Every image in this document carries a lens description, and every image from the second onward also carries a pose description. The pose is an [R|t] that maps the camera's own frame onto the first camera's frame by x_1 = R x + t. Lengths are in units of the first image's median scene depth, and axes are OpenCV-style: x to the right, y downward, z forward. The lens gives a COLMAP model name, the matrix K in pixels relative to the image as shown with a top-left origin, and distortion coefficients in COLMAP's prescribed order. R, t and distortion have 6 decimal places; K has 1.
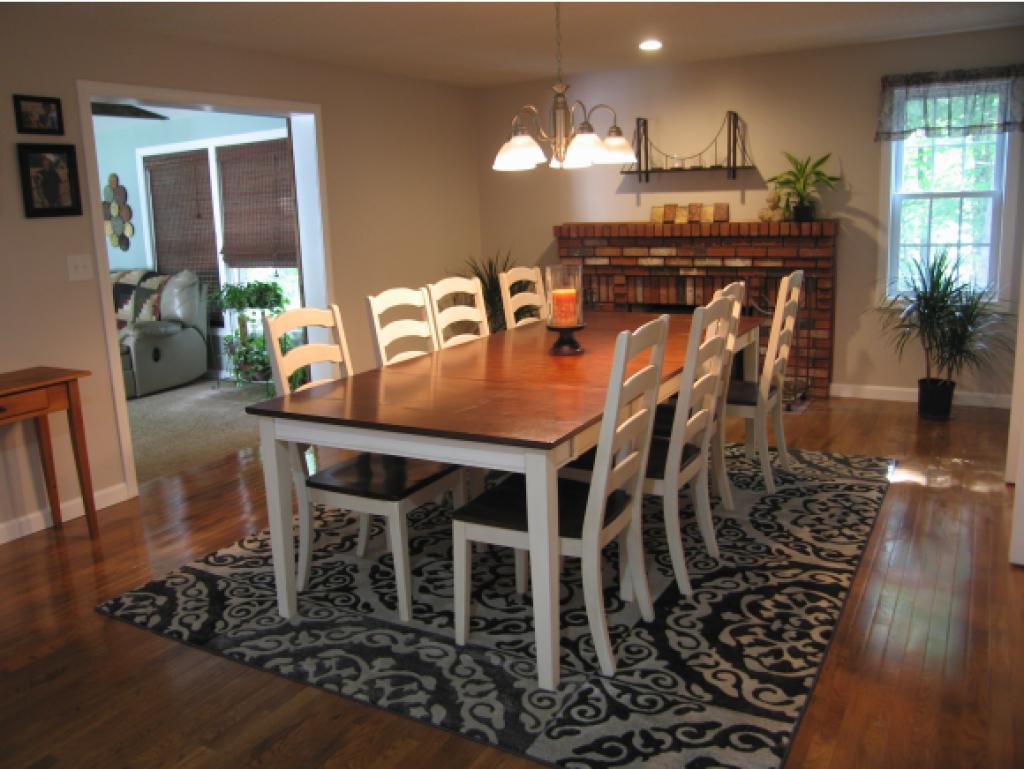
lens RADIAL K [[840.0, 0, 512.5], [0, 840.0, 383.4], [0, 0, 1]] dist [-0.127854, 0.084410]
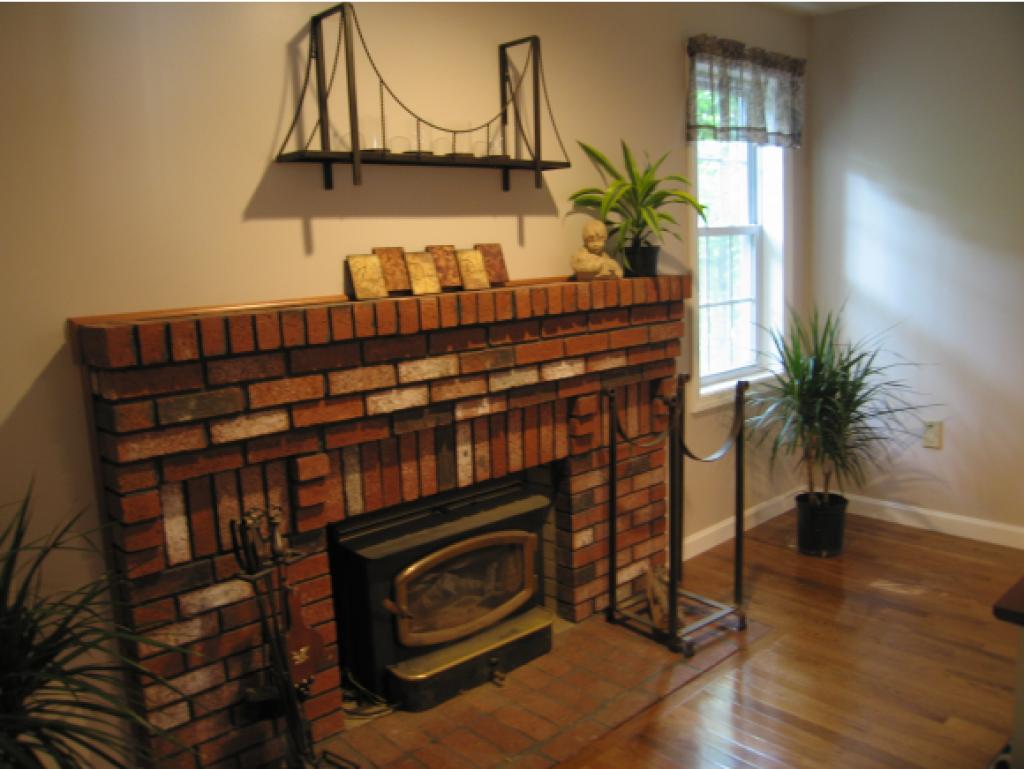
lens RADIAL K [[840.0, 0, 512.1], [0, 840.0, 381.6], [0, 0, 1]] dist [-0.127854, 0.084410]
pose [[0.318558, -0.132034, 0.938663, -0.171518], [0.221759, 0.973152, 0.061626, -0.169965], [-0.921598, 0.188526, 0.339286, 0.847680]]
